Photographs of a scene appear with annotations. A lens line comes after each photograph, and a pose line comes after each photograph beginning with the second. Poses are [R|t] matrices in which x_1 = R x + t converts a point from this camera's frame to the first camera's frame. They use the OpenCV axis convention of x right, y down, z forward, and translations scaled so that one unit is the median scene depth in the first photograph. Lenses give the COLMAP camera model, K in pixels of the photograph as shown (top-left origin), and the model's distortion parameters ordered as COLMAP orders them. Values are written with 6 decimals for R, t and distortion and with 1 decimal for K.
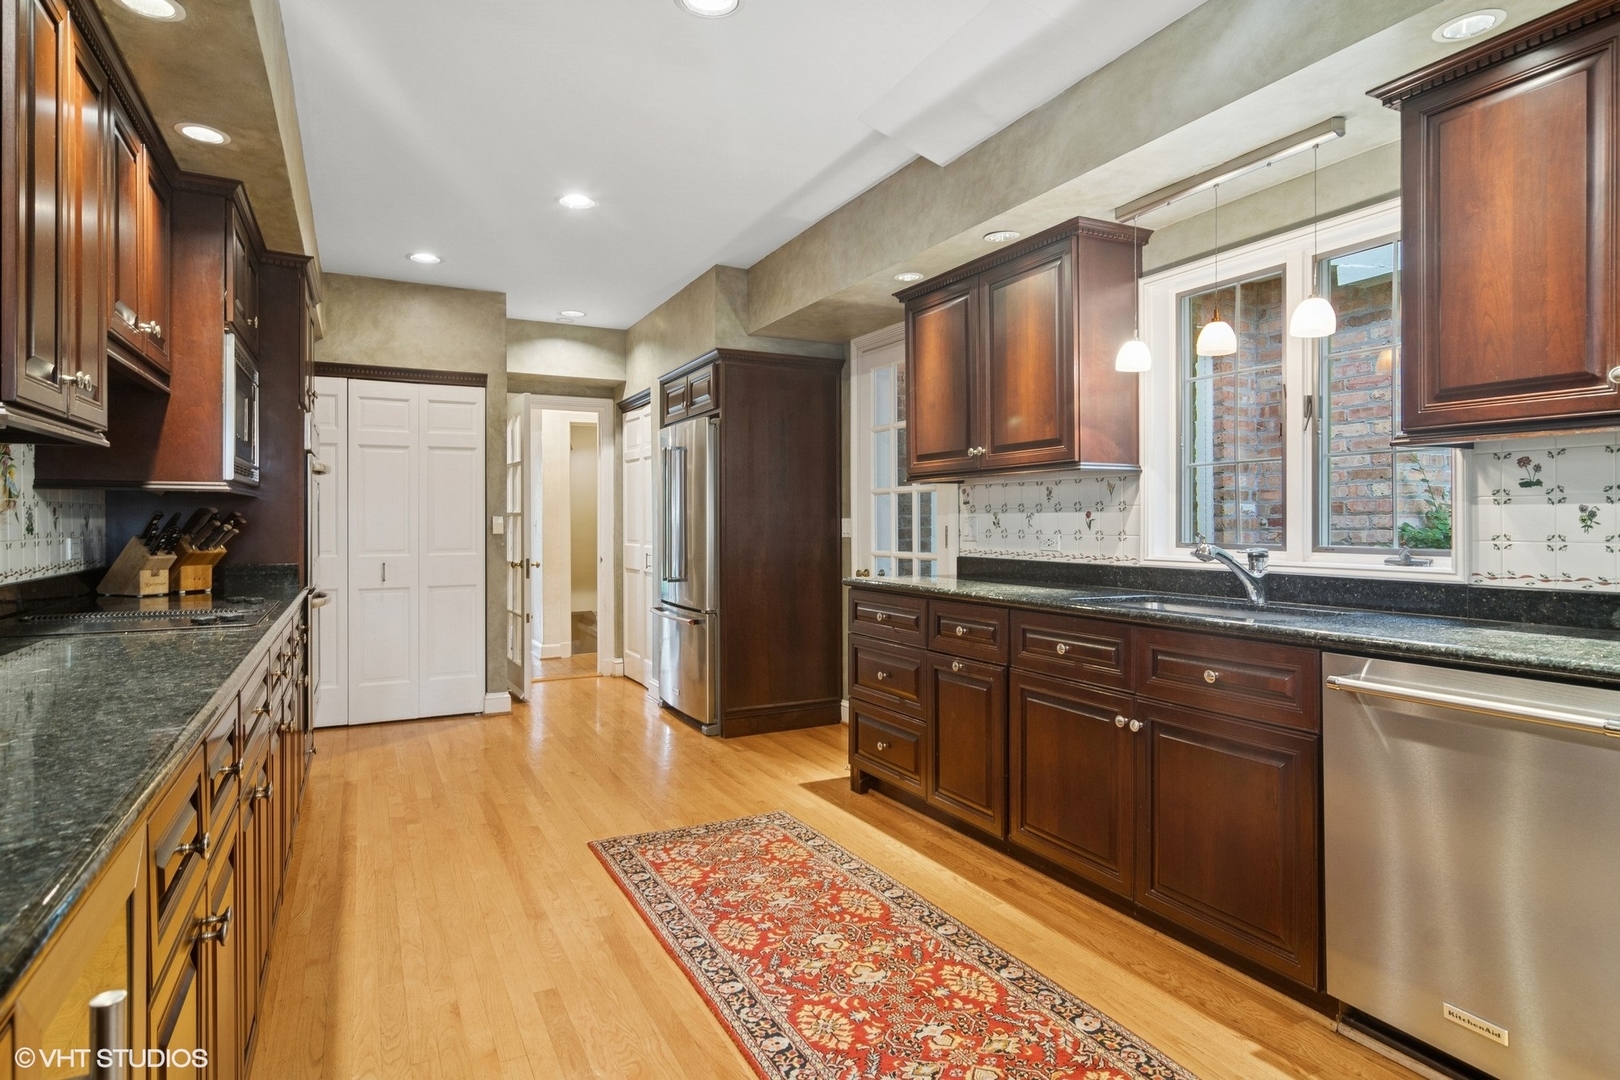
lens RADIAL K [[877.5, 0, 803.3], [0, 877.5, 521.6], [0, 0, 1]] dist [-0.000603, -0.000063]
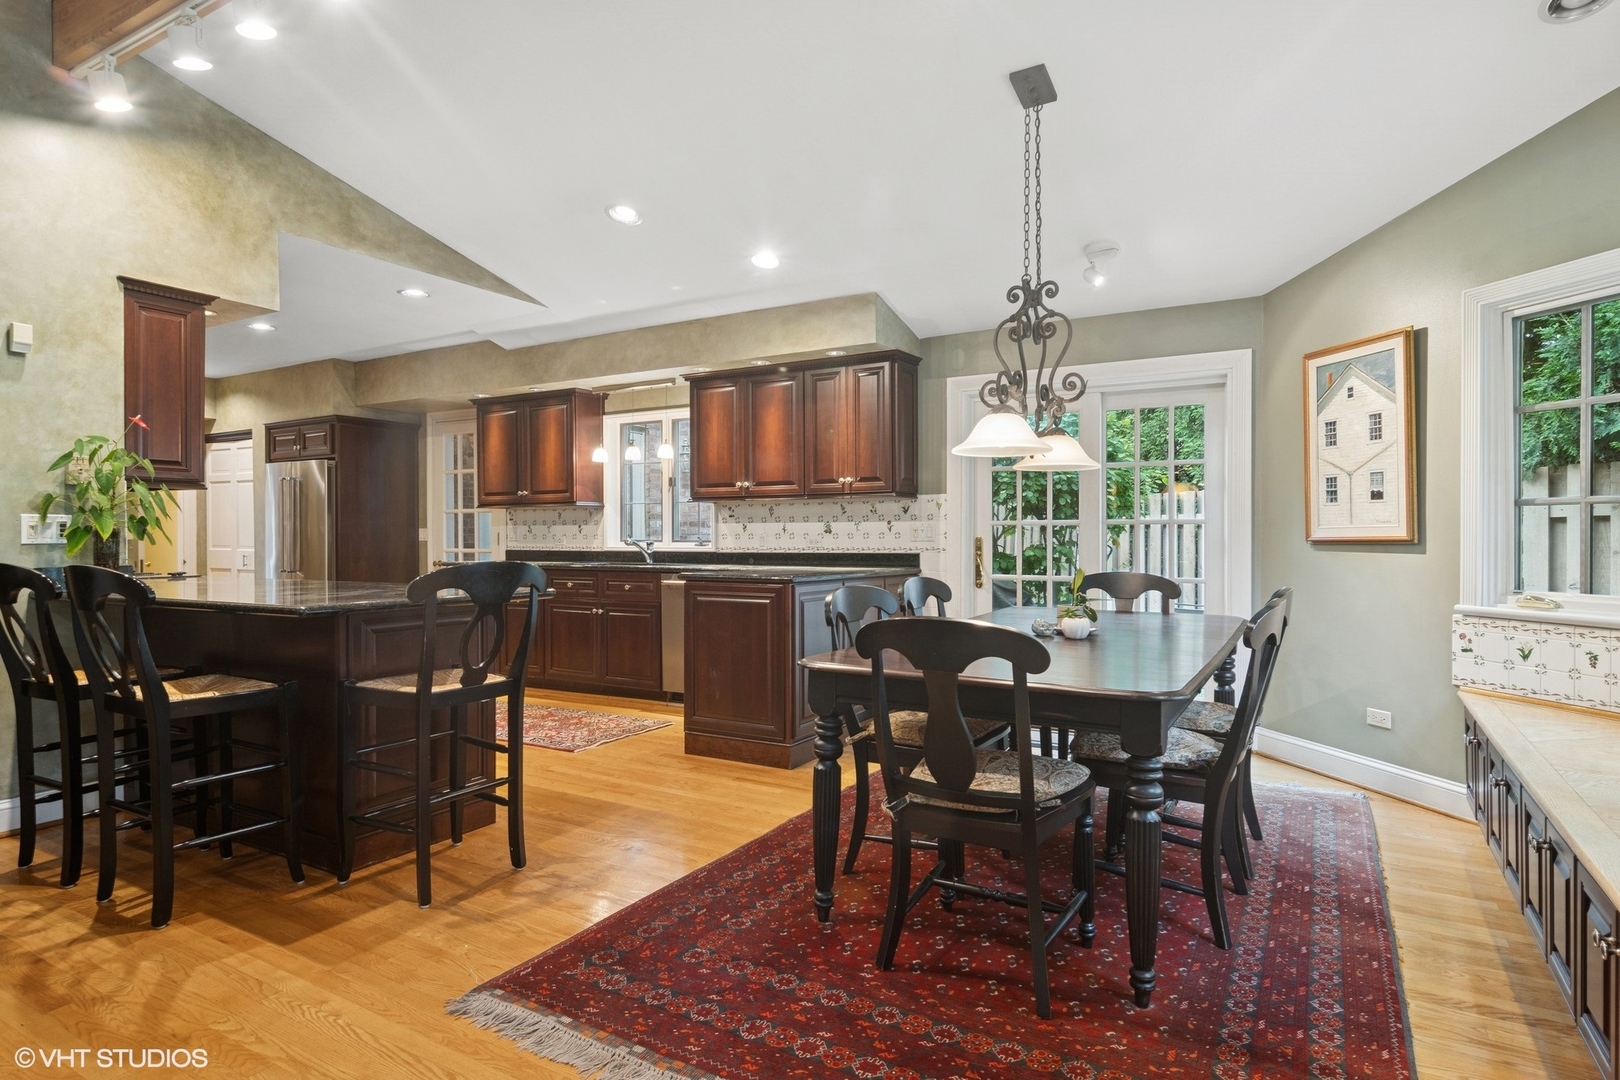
lens RADIAL K [[885.4, 0, 806.7], [0, 885.4, 536.6], [0, 0, 1]] dist [0.001392, 0.000434]
pose [[0.838140, -0.002643, 0.545448, -0.336681], [0.000972, 0.999994, 0.003351, 0.008745], [-0.545454, -0.002278, 0.838138, -0.958507]]
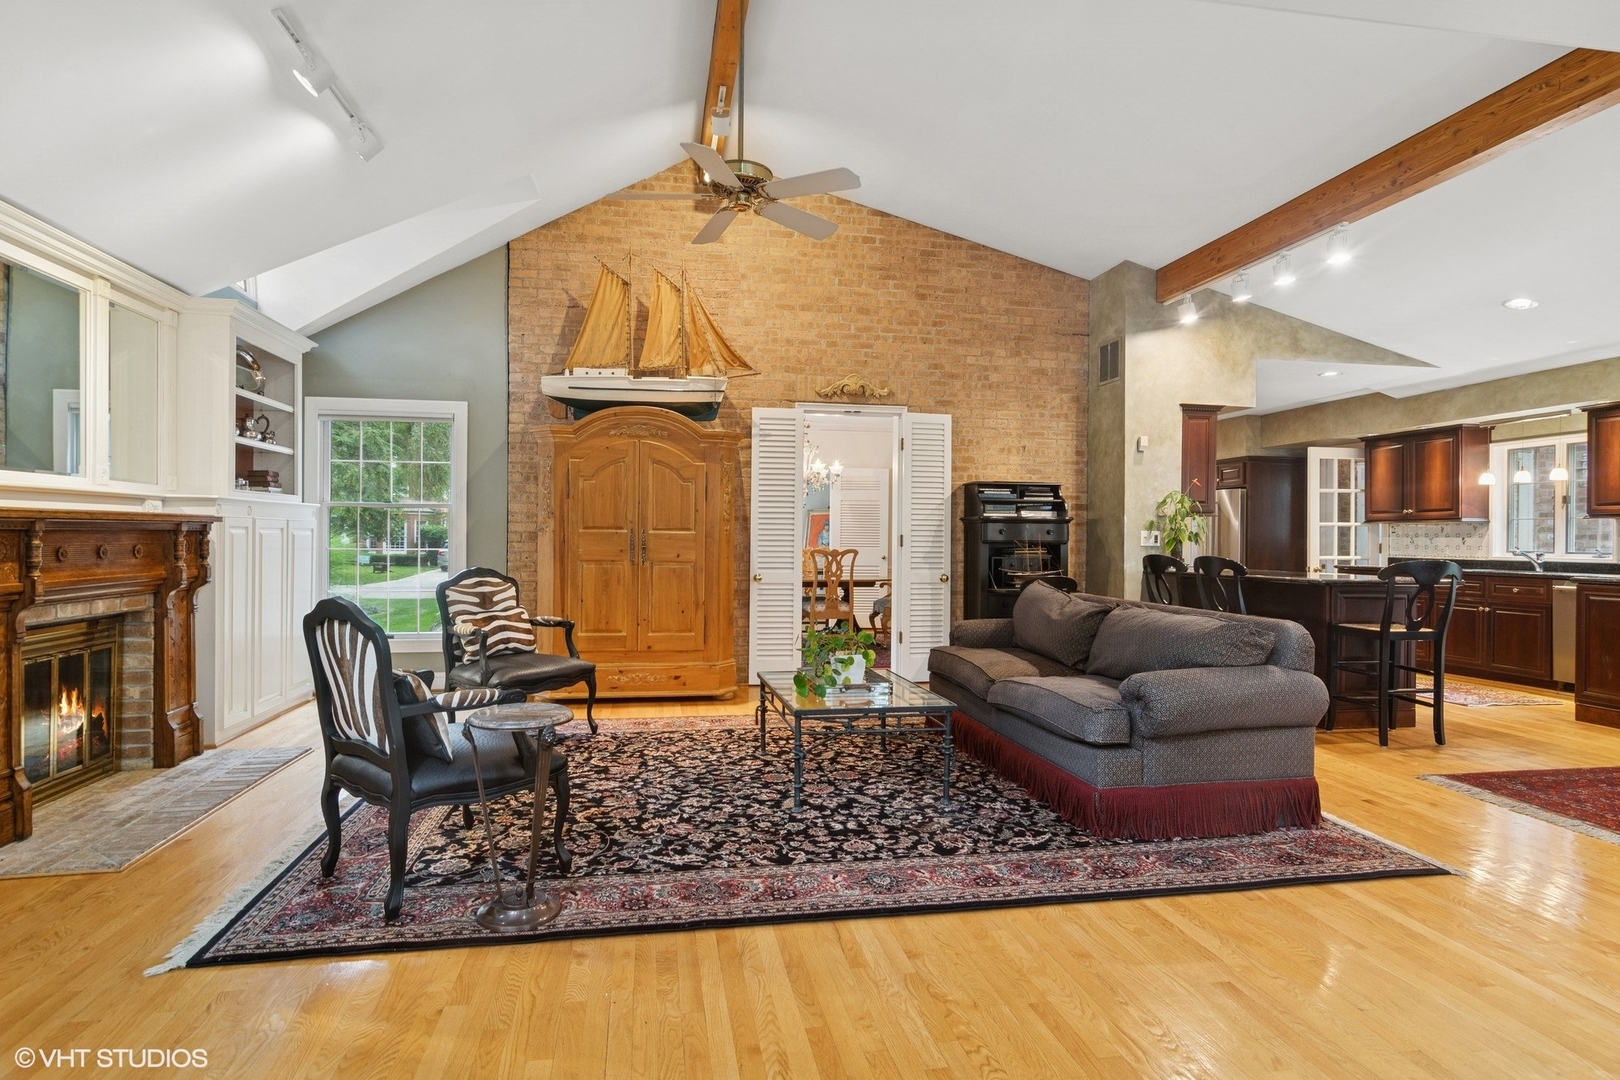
lens RADIAL K [[885.4, 0, 806.7], [0, 885.4, 536.6], [0, 0, 1]] dist [0.001392, 0.000434]
pose [[0.959741, 0.010907, -0.280675, -0.683524], [-0.011590, 0.999933, -0.000774, 0.008441], [0.280648, 0.003995, 0.959803, -1.739836]]
